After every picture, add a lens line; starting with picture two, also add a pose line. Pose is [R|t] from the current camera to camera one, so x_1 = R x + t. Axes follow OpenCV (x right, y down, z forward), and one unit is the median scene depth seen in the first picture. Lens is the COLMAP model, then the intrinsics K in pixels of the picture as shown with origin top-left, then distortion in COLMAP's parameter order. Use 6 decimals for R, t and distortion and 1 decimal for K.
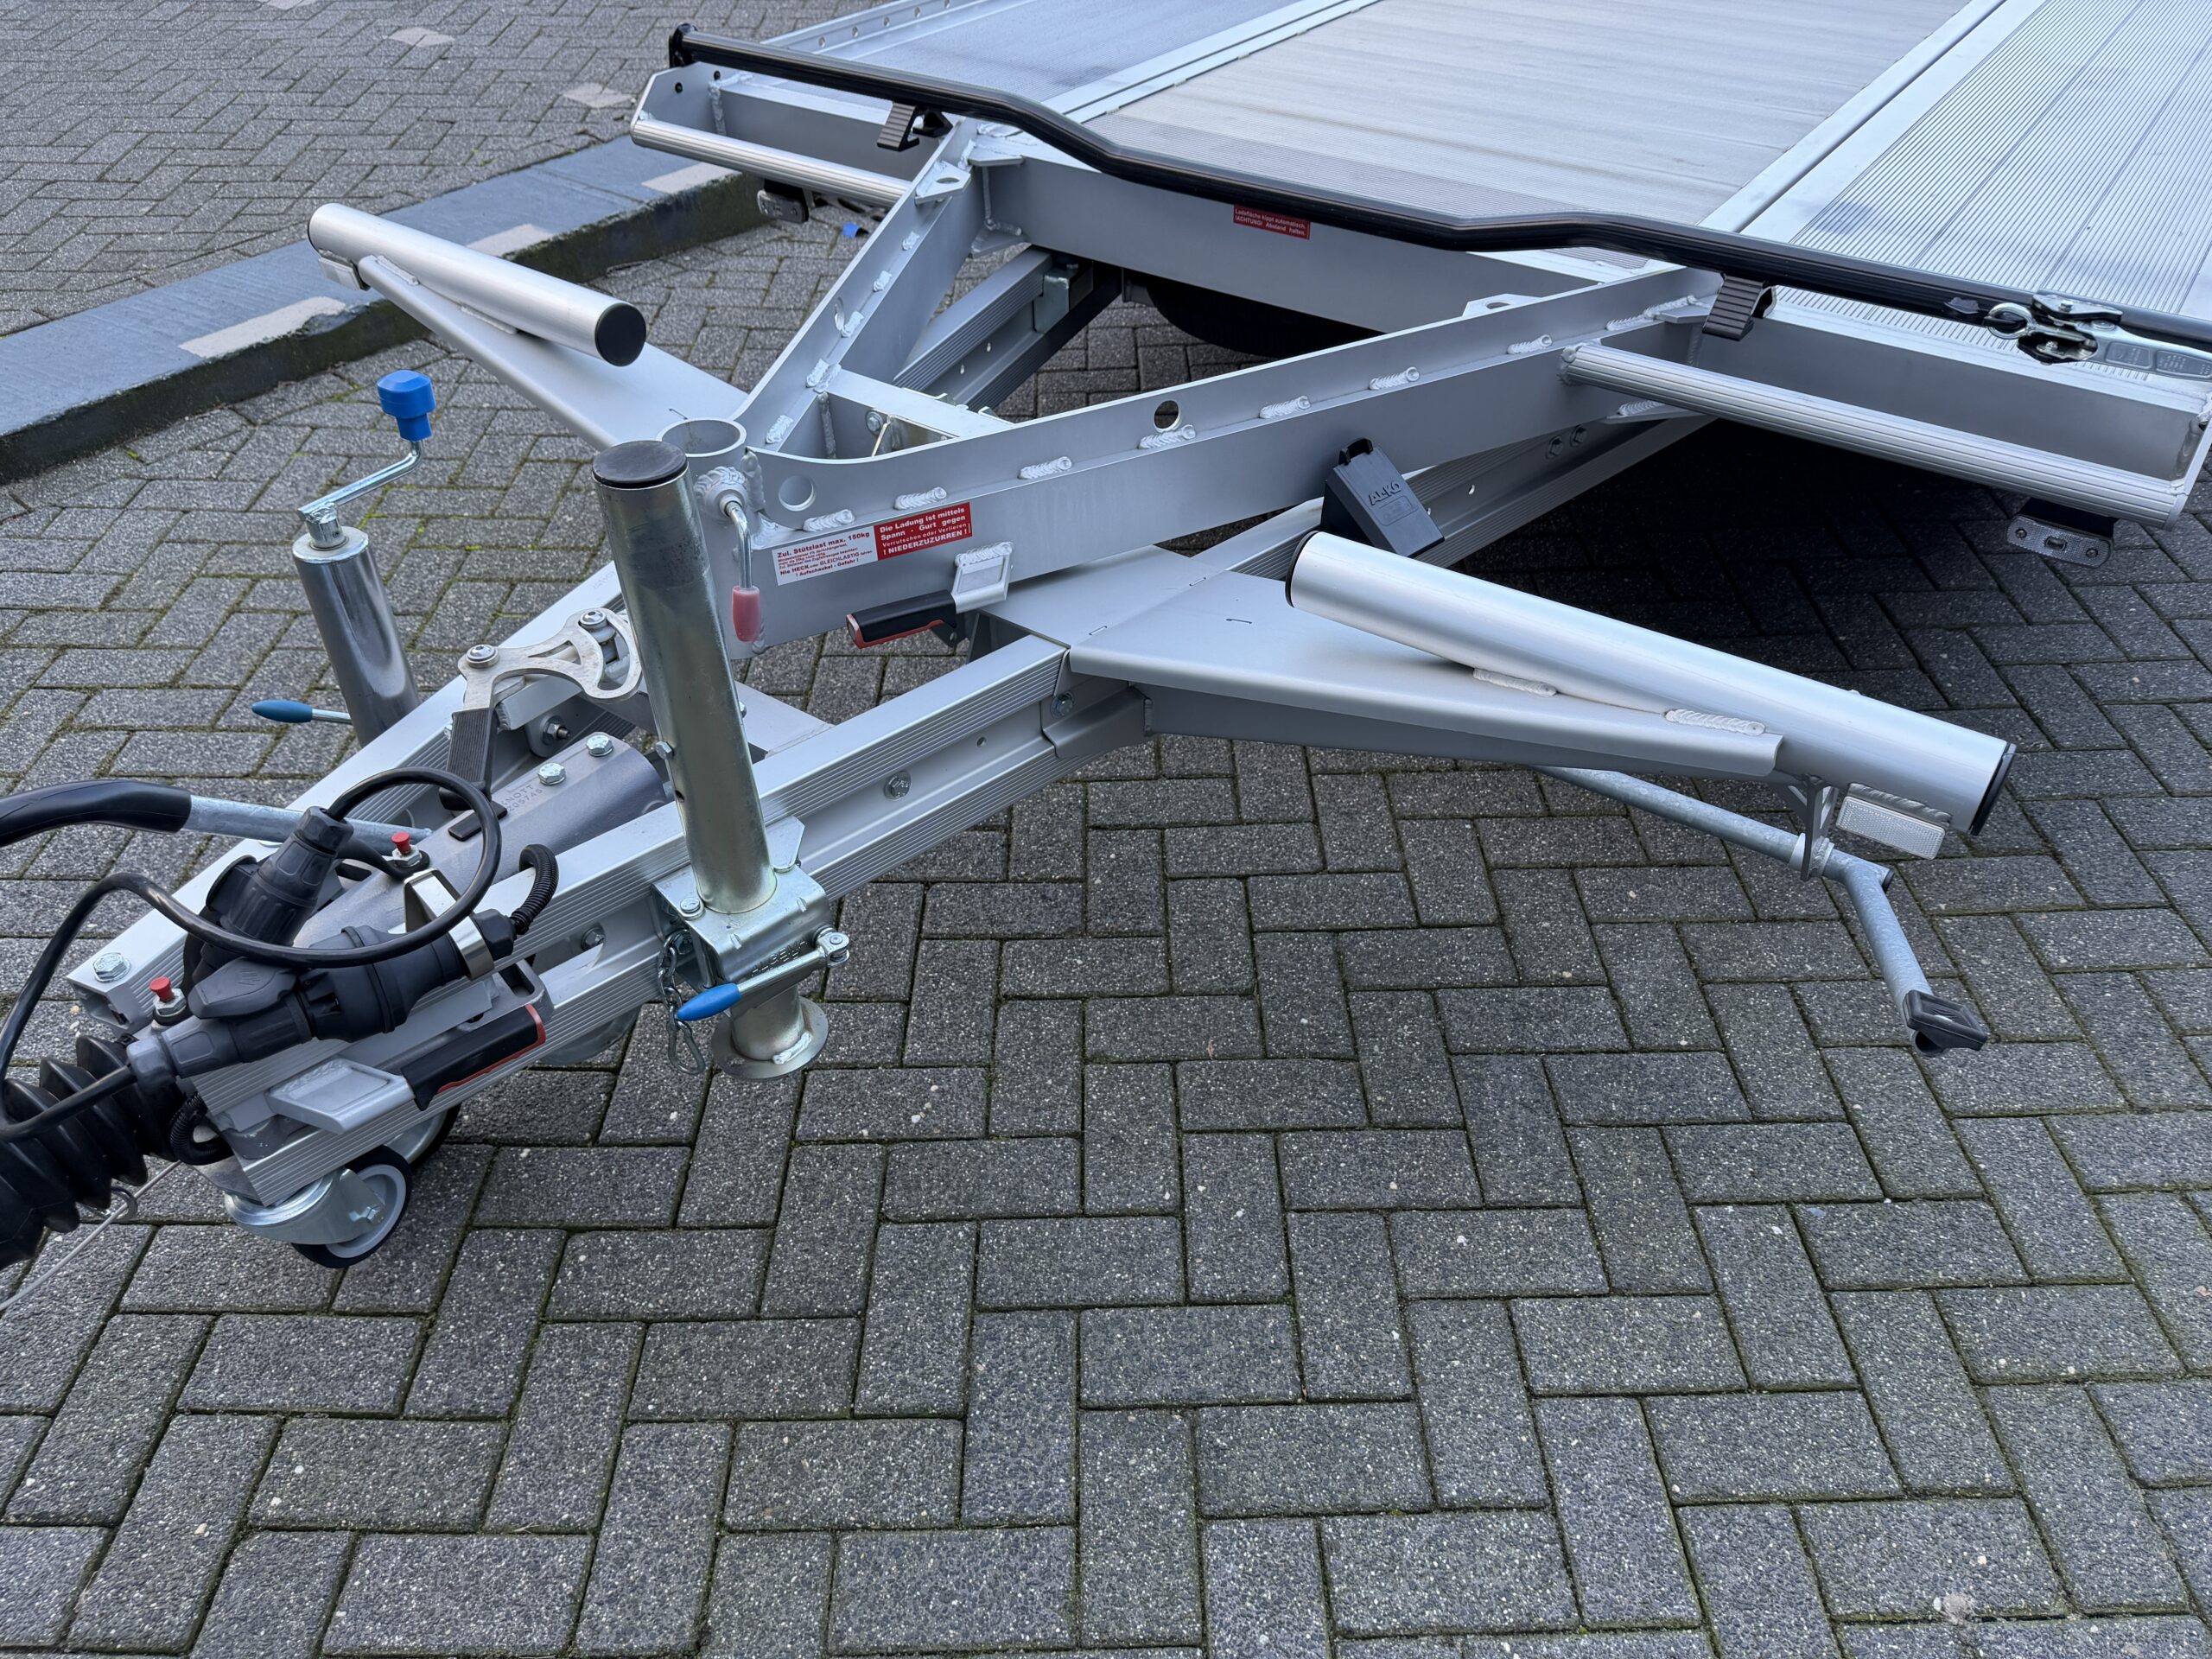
lens RADIAL K [[1574.1, 0, 1112.0], [0, 1574.1, 836.1], [0, 0, 1]] dist [-0.009633, 0.000865]
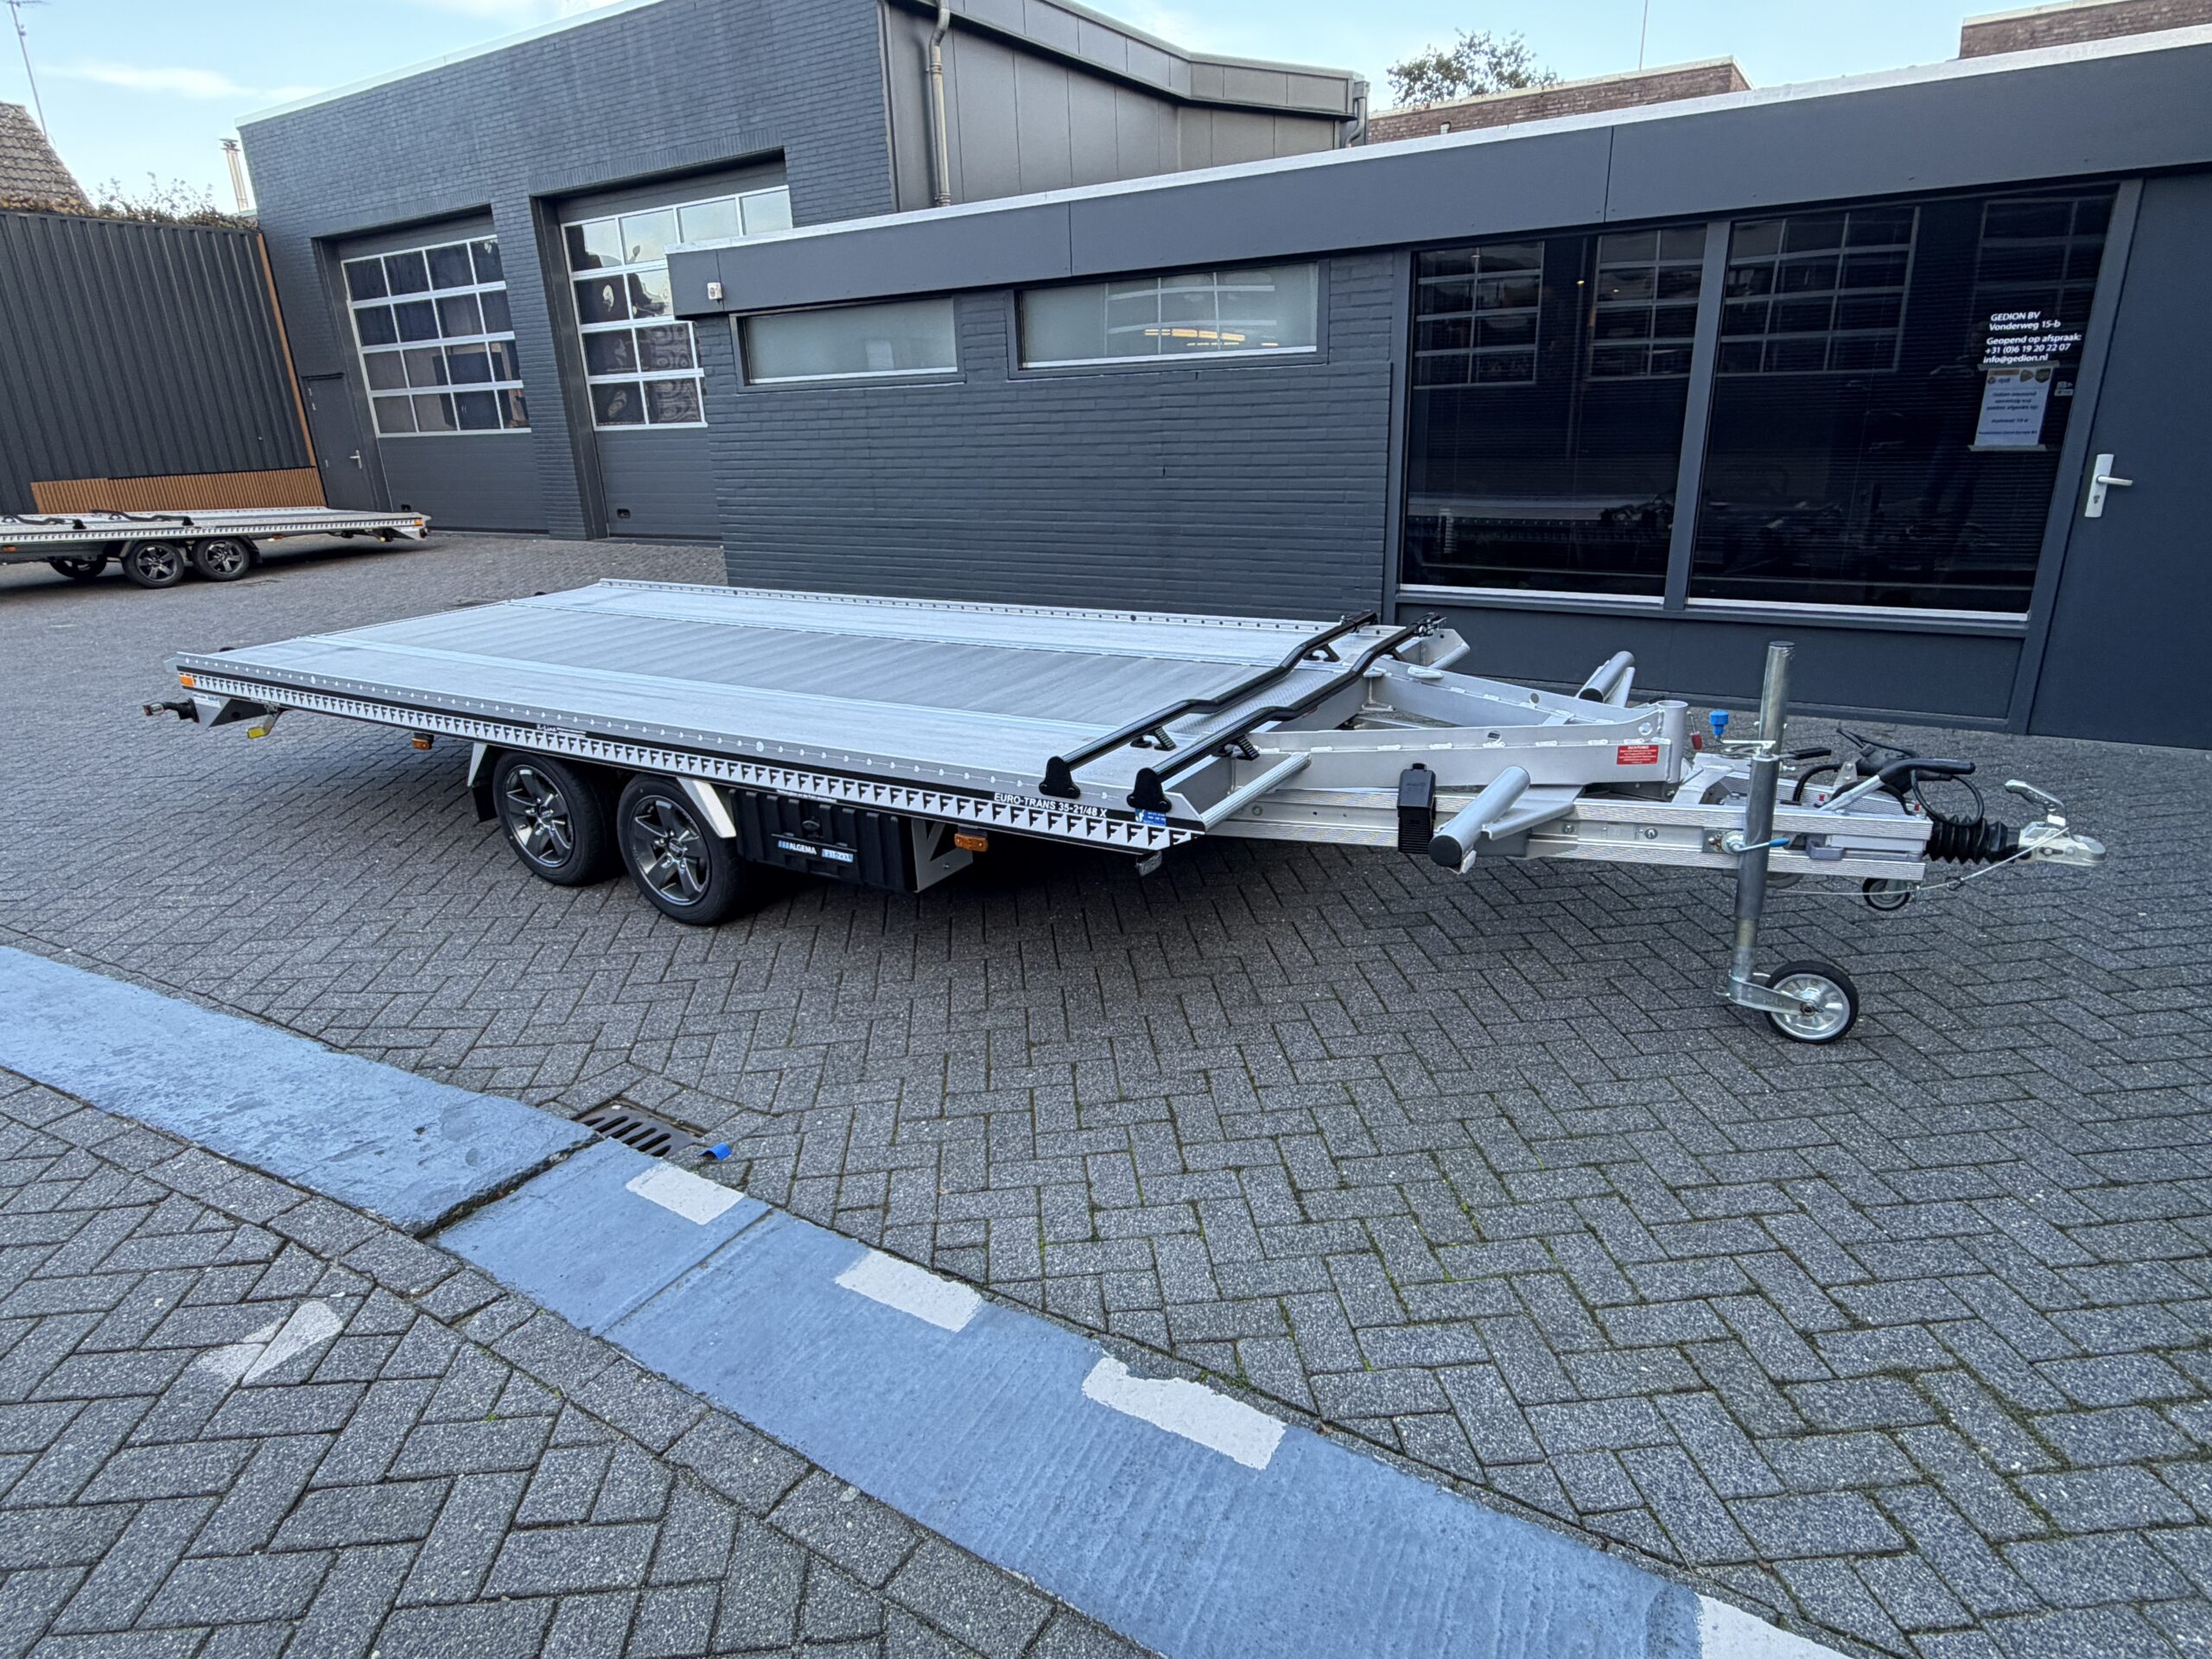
lens RADIAL K [[1247.4, 0, 1097.3], [0, 1247.4, 834.1], [0, 0, 1]] dist [0.000803, -0.000808]
pose [[-0.077416, -0.320794, 0.943980, -2.004294], [0.680304, 0.675152, 0.285230, -1.401545], [-0.728830, 0.664274, 0.165970, 1.468278]]
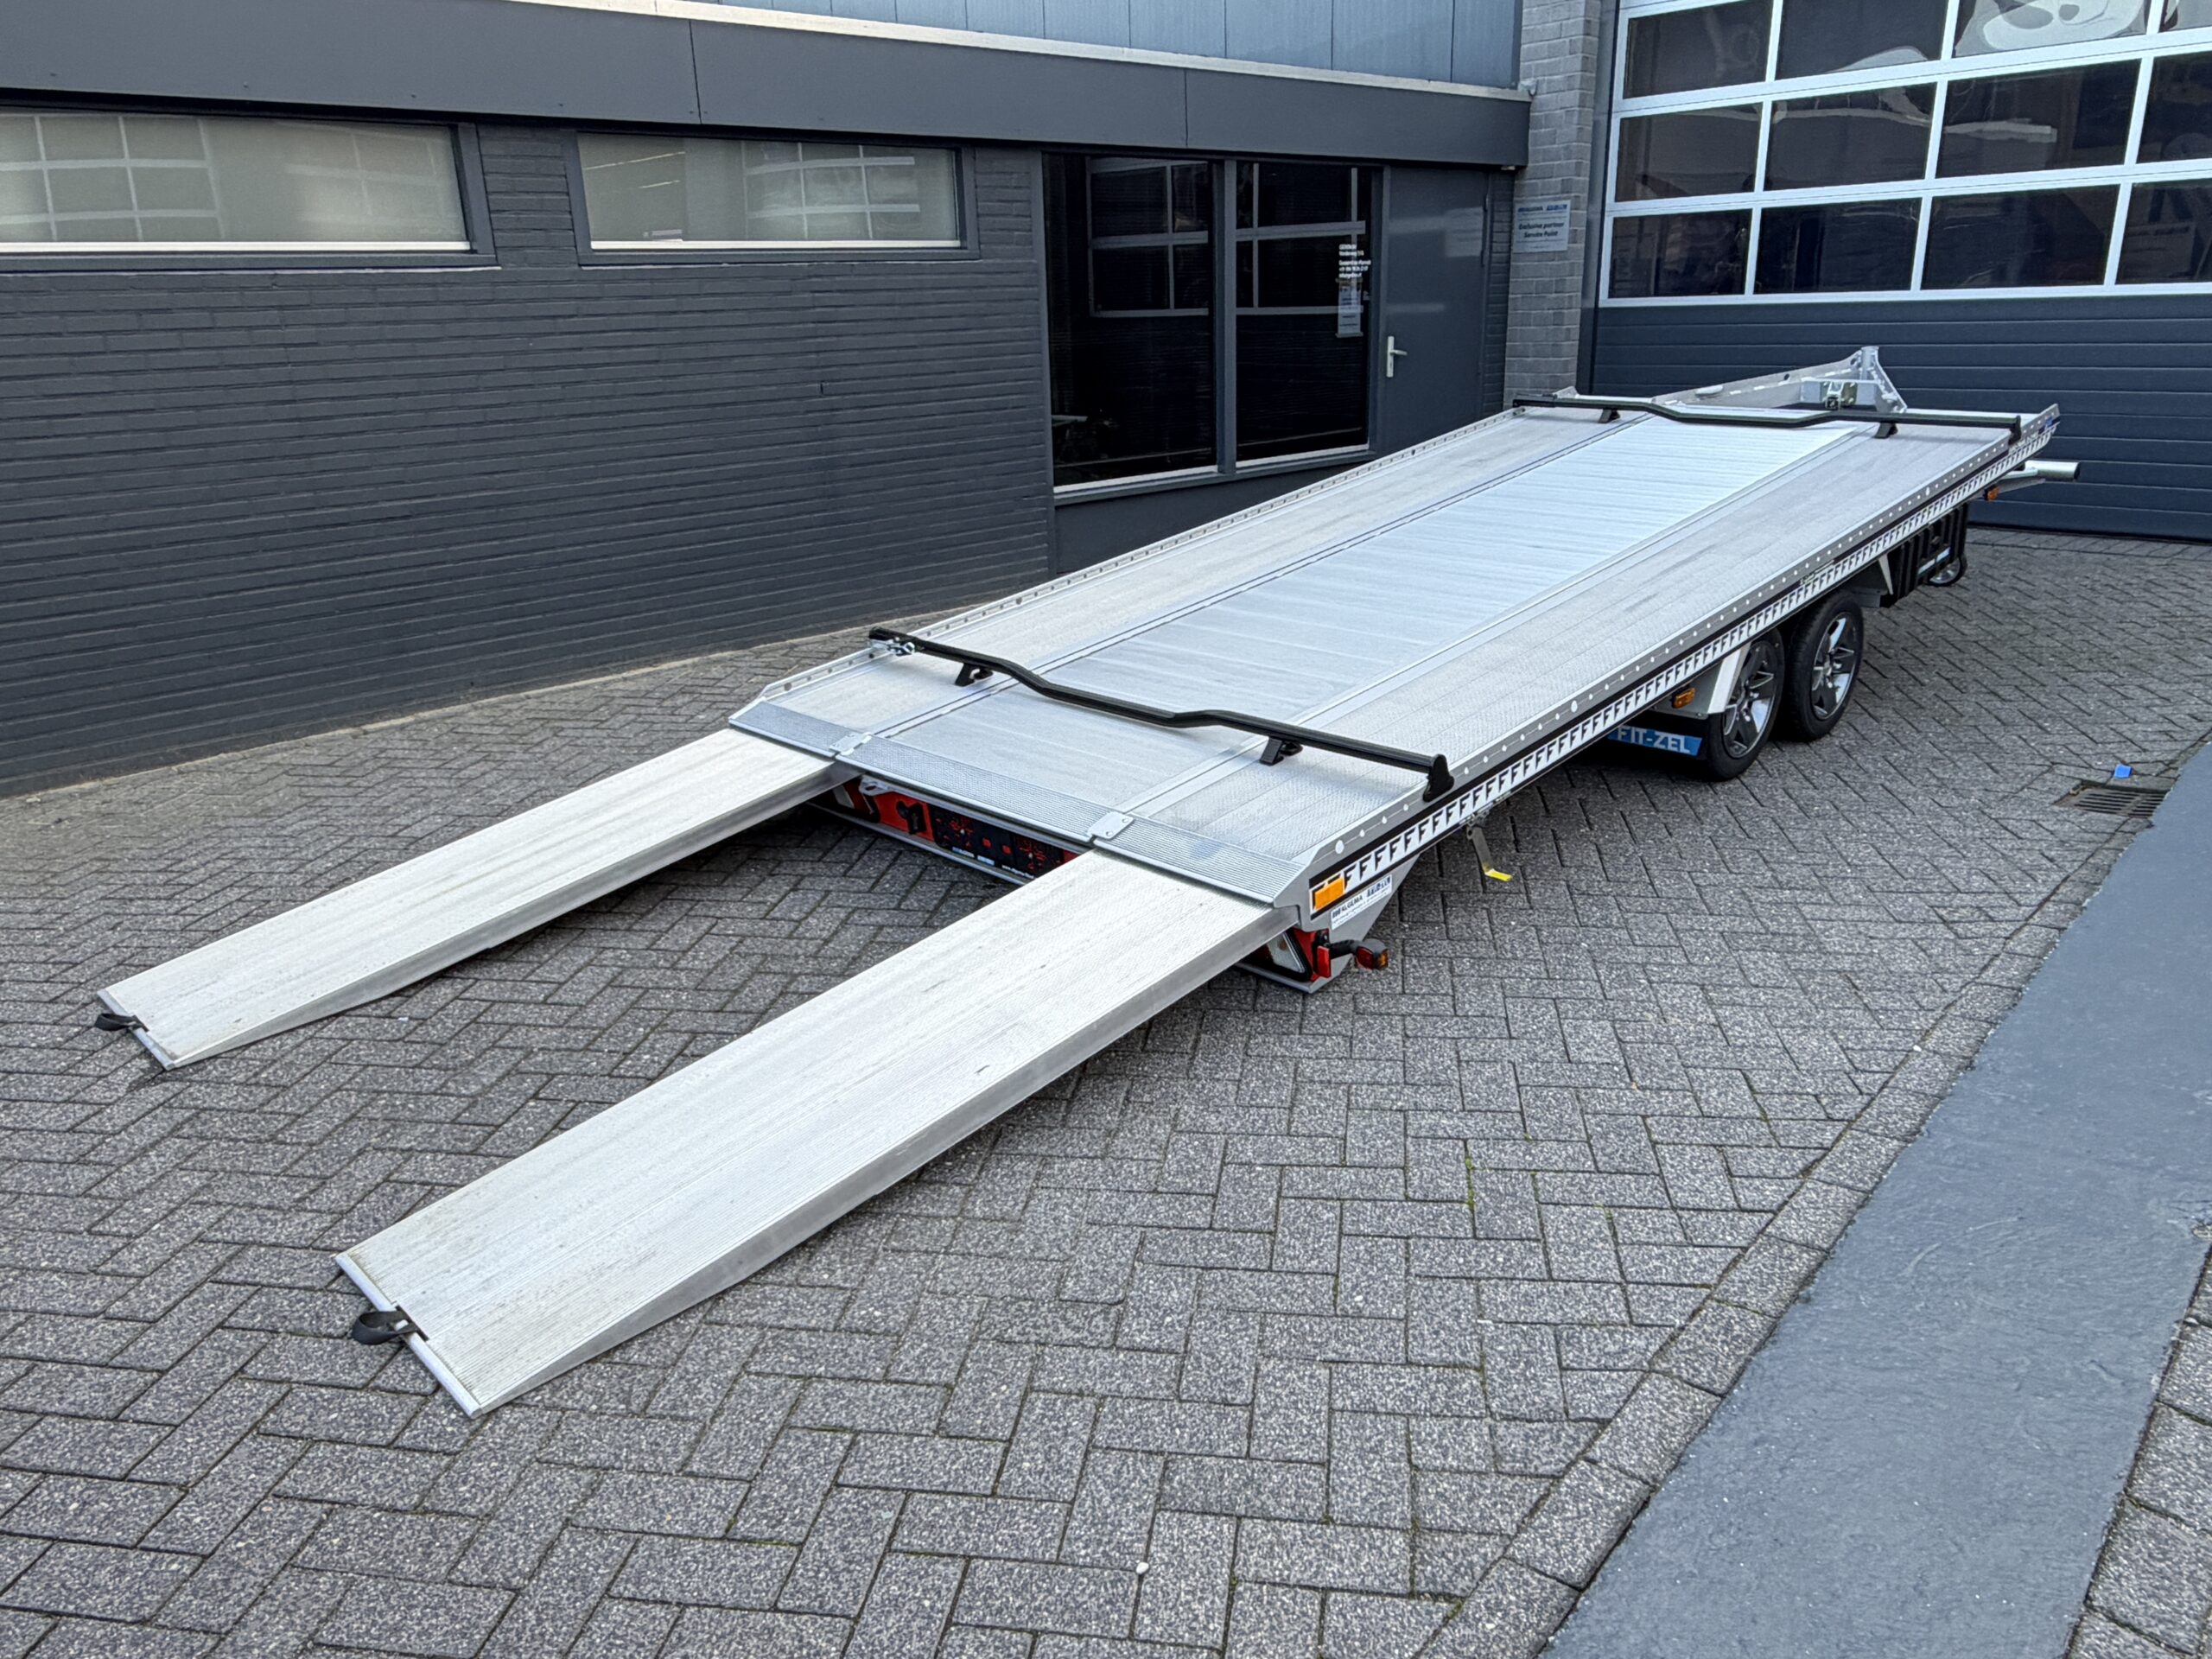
lens RADIAL K [[1549.6, 0, 1093.1], [0, 1549.6, 834.1], [0, 0, 1]] dist [0.000031, 0.002190]
pose [[-0.984388, -0.023899, 0.174379, 1.120157], [0.139637, 0.497086, 0.856392, -3.900863], [-0.107148, 0.867372, -0.485989, 4.360461]]
